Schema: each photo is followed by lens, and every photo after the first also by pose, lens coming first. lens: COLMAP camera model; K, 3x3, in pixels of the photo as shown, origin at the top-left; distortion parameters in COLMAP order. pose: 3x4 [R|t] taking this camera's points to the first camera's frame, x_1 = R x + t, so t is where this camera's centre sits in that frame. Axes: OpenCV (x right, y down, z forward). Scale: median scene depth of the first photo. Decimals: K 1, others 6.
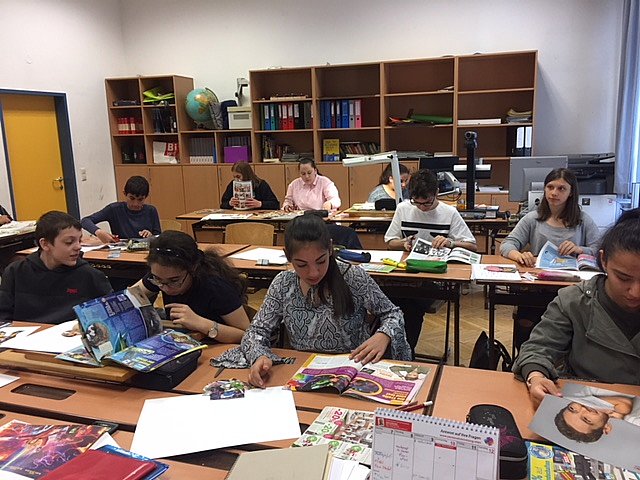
lens RADIAL K [[546.5, 0, 322.4], [0, 546.5, 239.8], [0, 0, 1]] dist [0.085785, -0.129693]
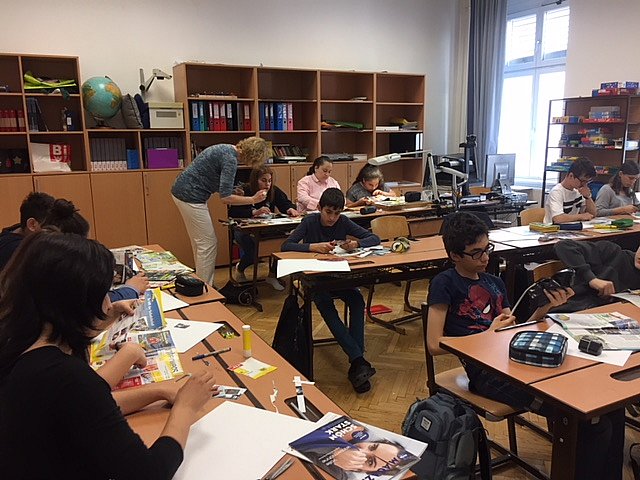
lens RADIAL K [[546.5, 0, 324.4], [0, 546.5, 251.0], [0, 0, 1]] dist [0.085785, -0.129693]
pose [[0.697336, -0.130255, 0.704809, -0.631972], [0.129948, 0.990028, 0.054395, -0.027339], [-0.704866, 0.053657, 0.707308, 0.231332]]
